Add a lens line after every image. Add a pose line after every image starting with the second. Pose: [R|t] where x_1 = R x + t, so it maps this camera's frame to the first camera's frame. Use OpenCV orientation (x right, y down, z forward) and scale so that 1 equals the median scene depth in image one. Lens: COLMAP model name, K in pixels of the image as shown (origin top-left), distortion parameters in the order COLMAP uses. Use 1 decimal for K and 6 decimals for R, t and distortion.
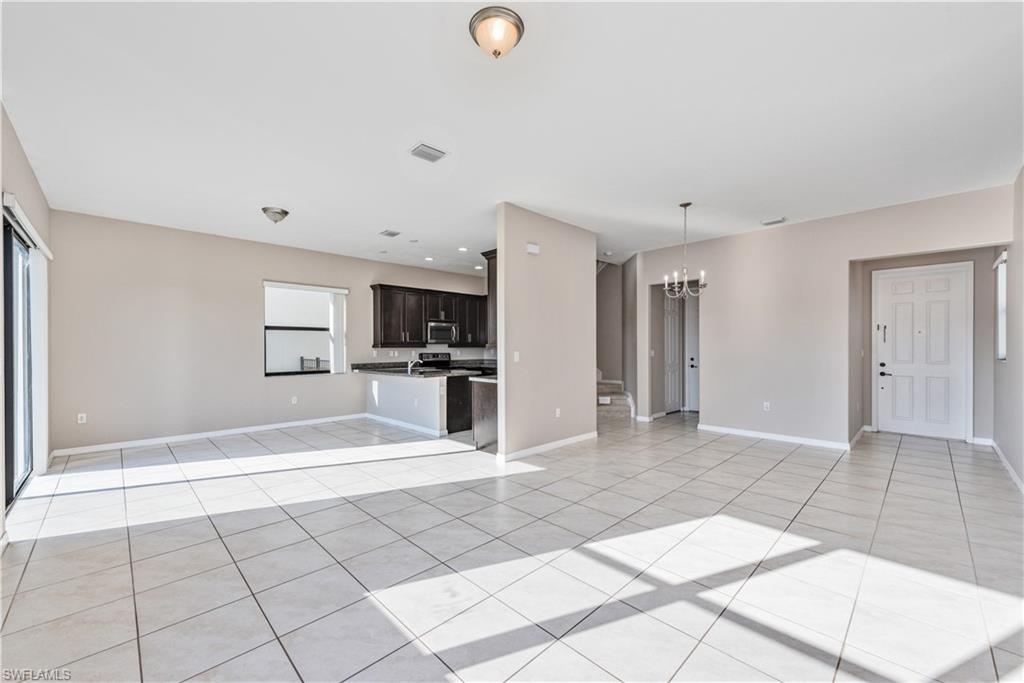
lens RADIAL K [[408.4, 0, 510.9], [0, 408.4, 343.9], [0, 0, 1]] dist [0.018179, 0.000180]
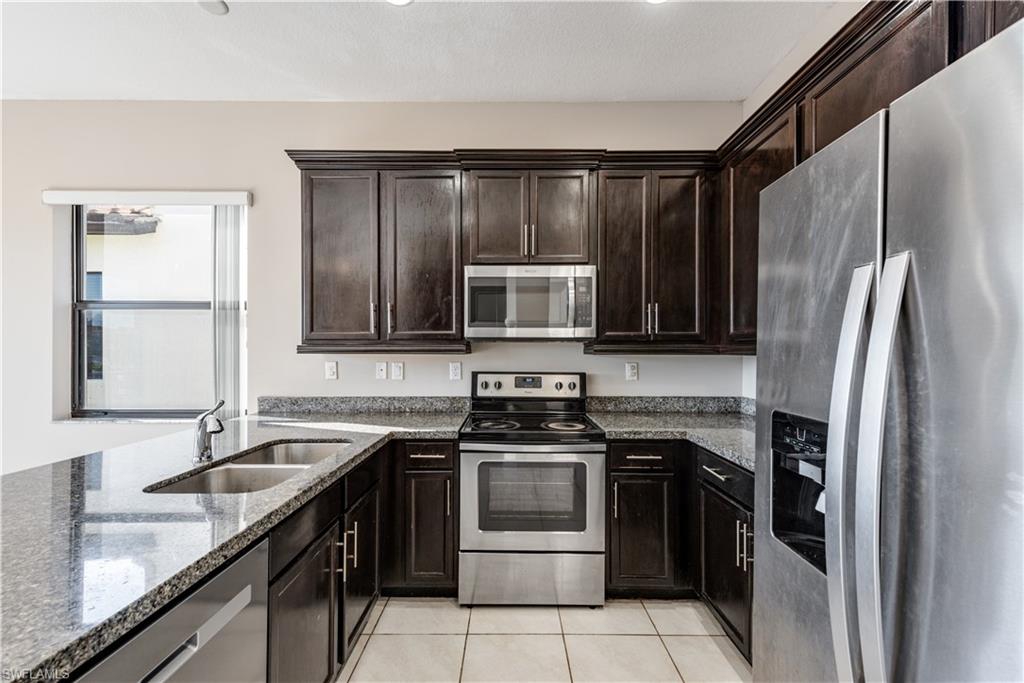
lens RADIAL K [[408.4, 0, 513.0], [0, 408.4, 349.8], [0, 0, 1]] dist [0.018179, 0.000180]
pose [[0.715772, -0.000307, -0.698334, 0.024755], [-0.000897, 0.999999, -0.001360, 0.006732], [0.698333, 0.001600, 0.715771, 0.860040]]
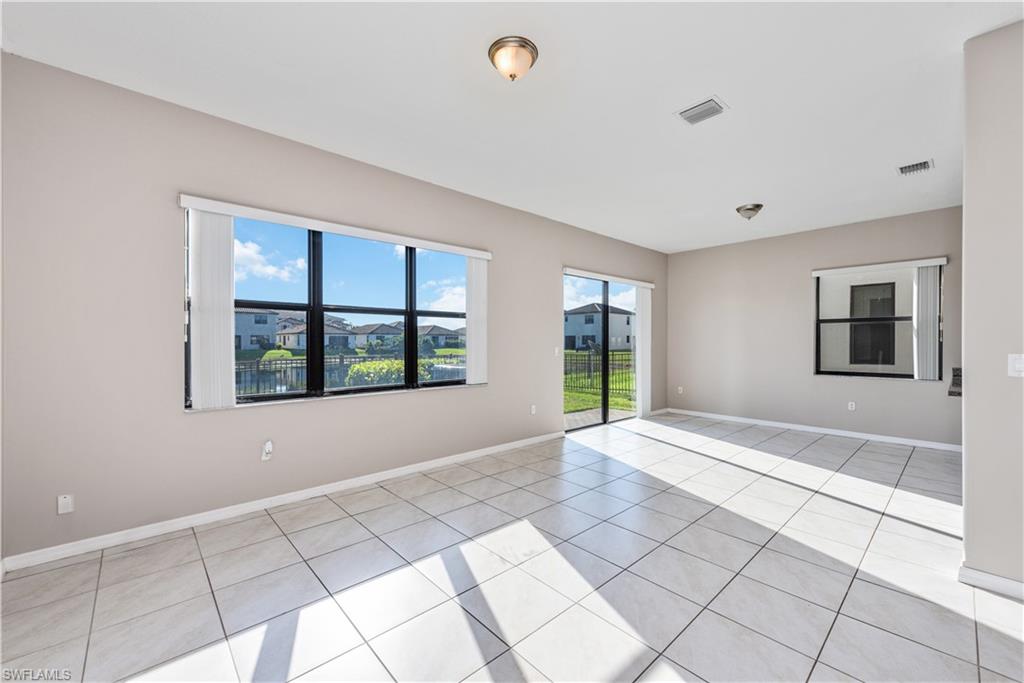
lens RADIAL K [[408.4, 0, 511.3], [0, 408.4, 345.3], [0, 0, 1]] dist [0.018179, 0.000180]
pose [[-0.038536, 0.009630, -0.999211, 0.301364], [0.007207, 0.999930, 0.009359, 0.000139], [0.999231, -0.006840, -0.038603, 0.294773]]
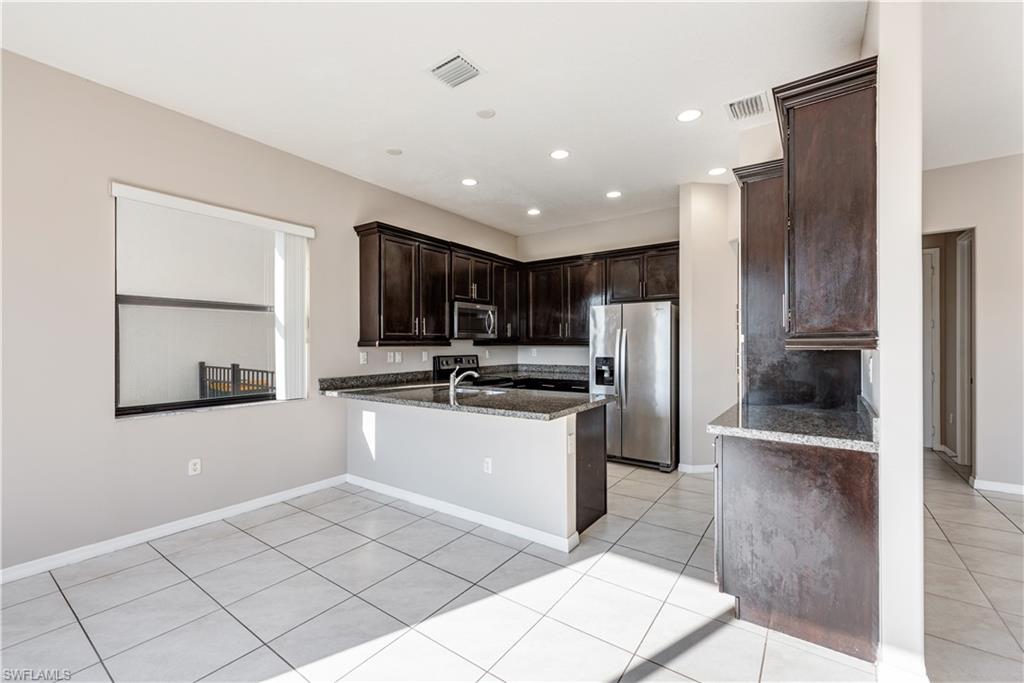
lens RADIAL K [[427.2, 0, 513.1], [0, 427.2, 338.9], [0, 0, 1]] dist [0.010111, -0.000008]
pose [[0.985180, 0.001179, 0.171521, -0.236032], [0.000064, 0.999974, -0.007242, 0.003434], [-0.171525, 0.007146, 0.985154, 0.426492]]
